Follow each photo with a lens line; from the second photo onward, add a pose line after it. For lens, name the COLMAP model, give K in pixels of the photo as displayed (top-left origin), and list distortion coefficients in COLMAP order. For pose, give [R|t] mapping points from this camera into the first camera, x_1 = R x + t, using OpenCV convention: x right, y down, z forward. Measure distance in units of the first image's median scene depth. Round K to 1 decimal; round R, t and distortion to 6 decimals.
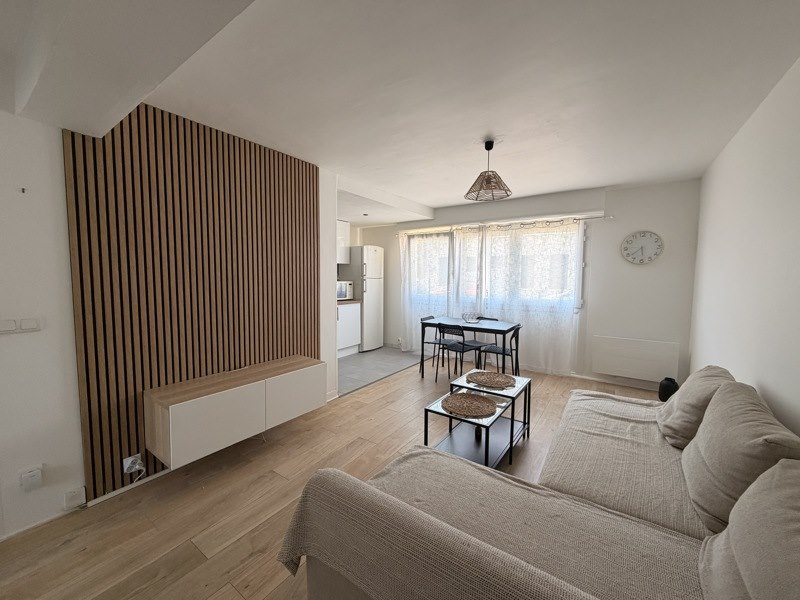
lens RADIAL K [[321.3, 0, 400.9], [0, 321.3, 299.0], [0, 0, 1]] dist [0.003393, 0.000163]
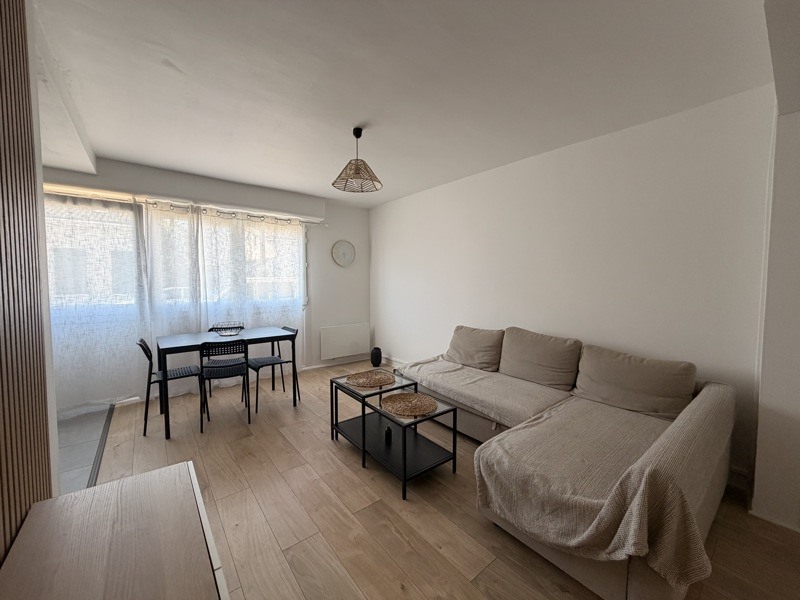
lens RADIAL K [[321.3, 0, 400.9], [0, 321.3, 298.7], [0, 0, 1]] dist [0.003393, 0.000163]
pose [[0.281984, -0.061240, 0.957463, -0.389163], [0.066127, 0.996828, 0.044283, -0.019677], [-0.957138, 0.050827, 0.285139, 0.396812]]
